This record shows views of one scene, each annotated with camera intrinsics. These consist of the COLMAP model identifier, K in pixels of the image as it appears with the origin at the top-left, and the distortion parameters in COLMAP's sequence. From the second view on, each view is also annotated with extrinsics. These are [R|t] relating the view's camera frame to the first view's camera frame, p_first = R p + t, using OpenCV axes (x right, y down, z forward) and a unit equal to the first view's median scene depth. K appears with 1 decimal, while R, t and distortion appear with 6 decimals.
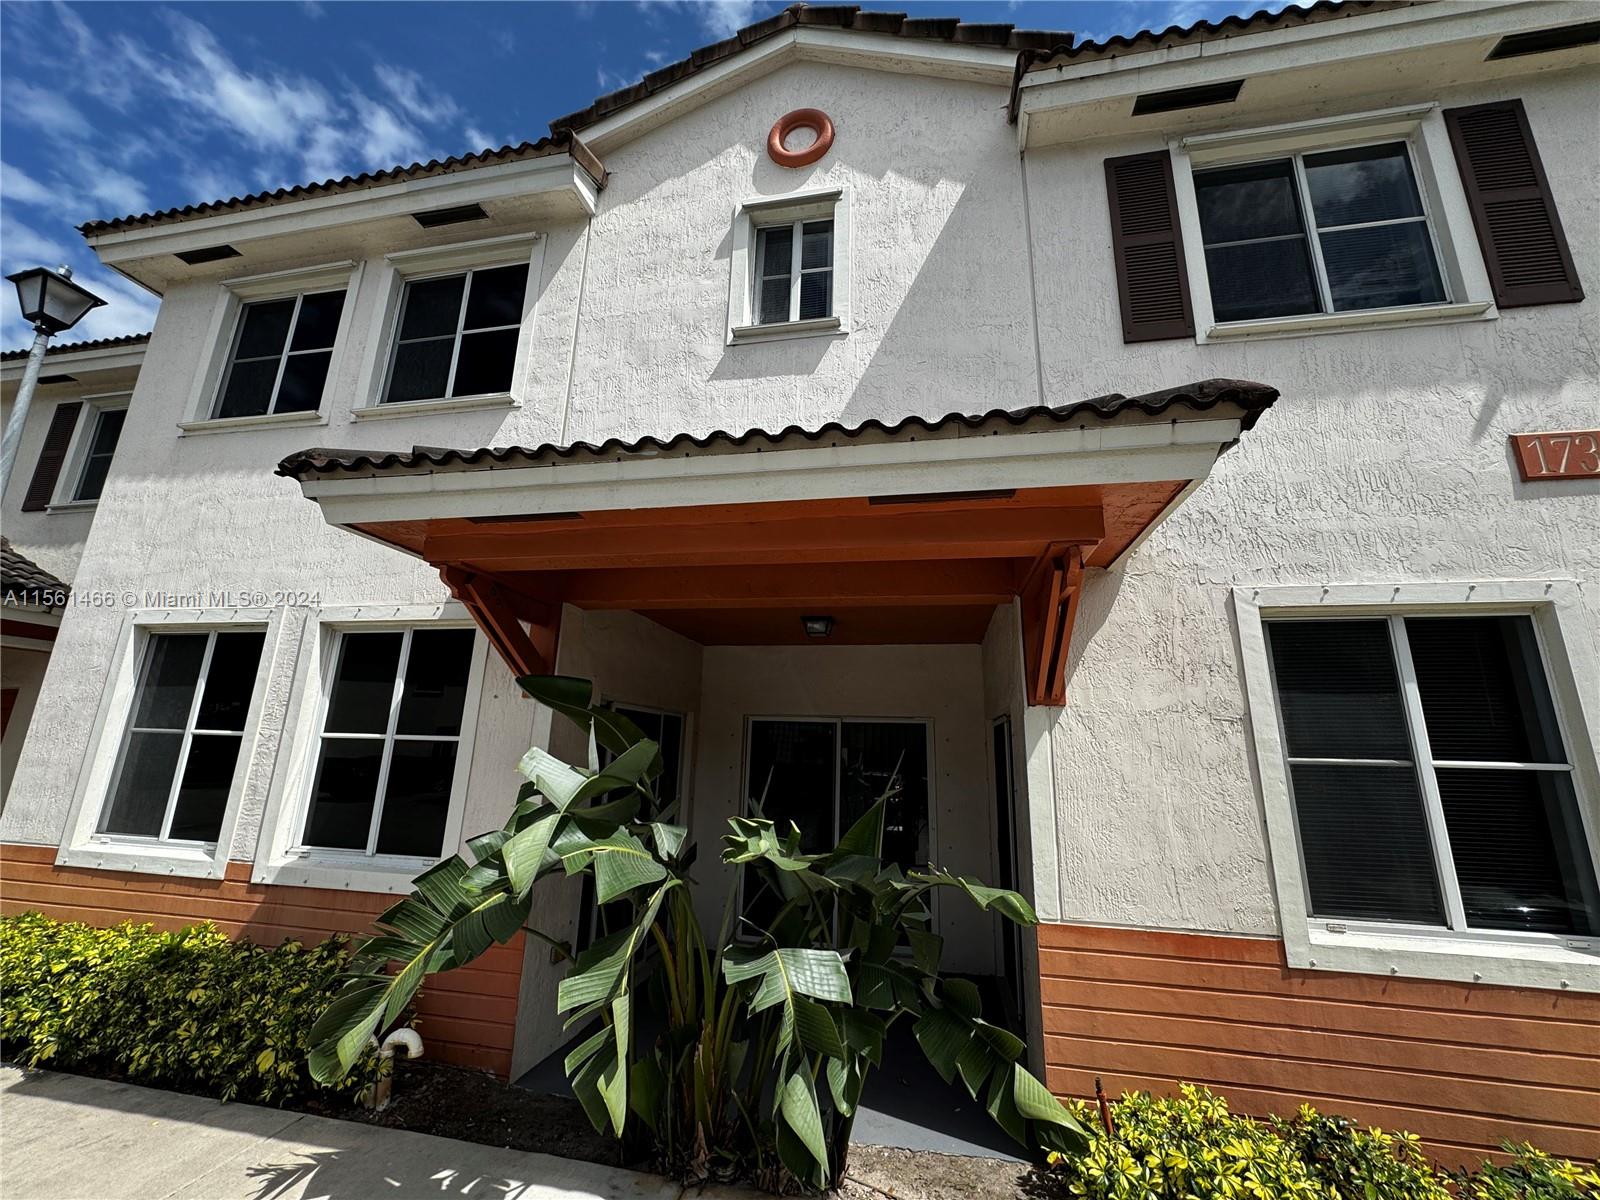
lens RADIAL K [[640.4, 0, 802.7], [0, 640.4, 598.0], [0, 0, 1]] dist [-0.001165, -0.000288]
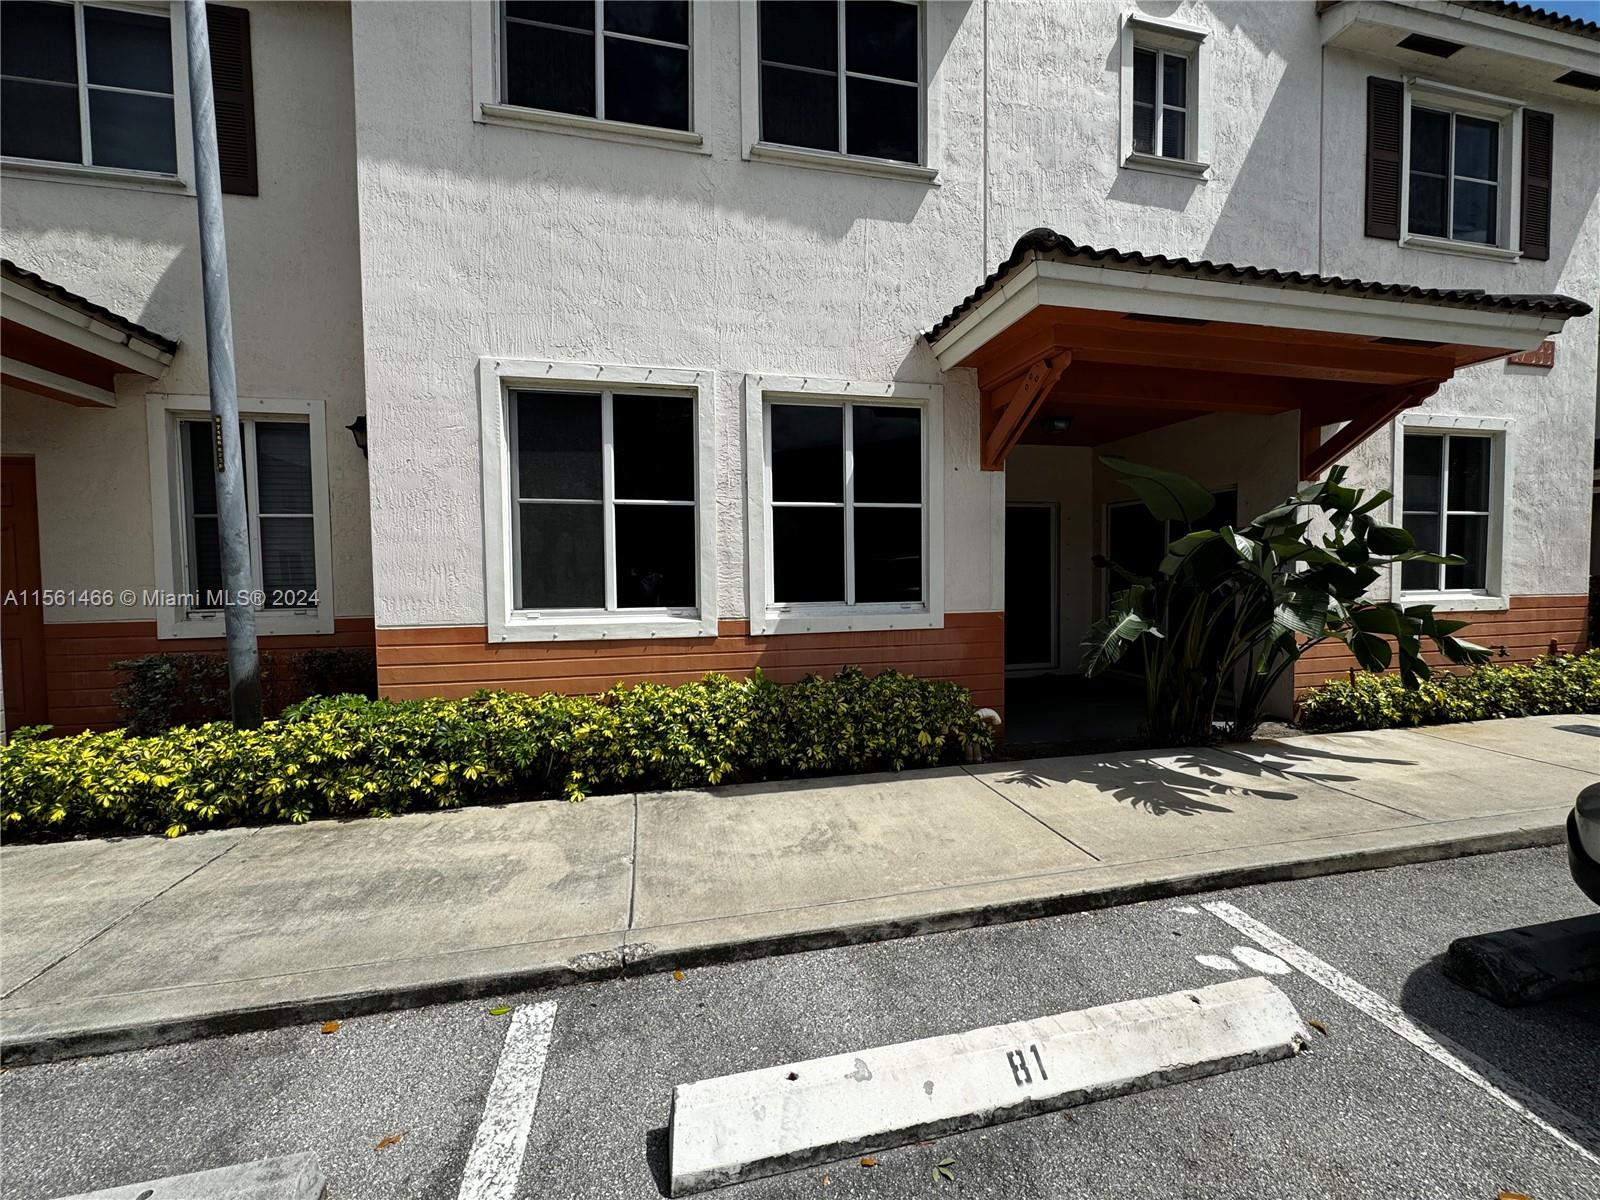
lens RADIAL K [[640.4, 0, 802.7], [0, 640.4, 598.0], [0, 0, 1]] dist [-0.001165, -0.000288]
pose [[0.910001, -0.054907, 0.410953, -1.228739], [-0.063778, 0.960856, 0.269607, 0.081411], [-0.409670, -0.271552, 0.870879, 0.023111]]
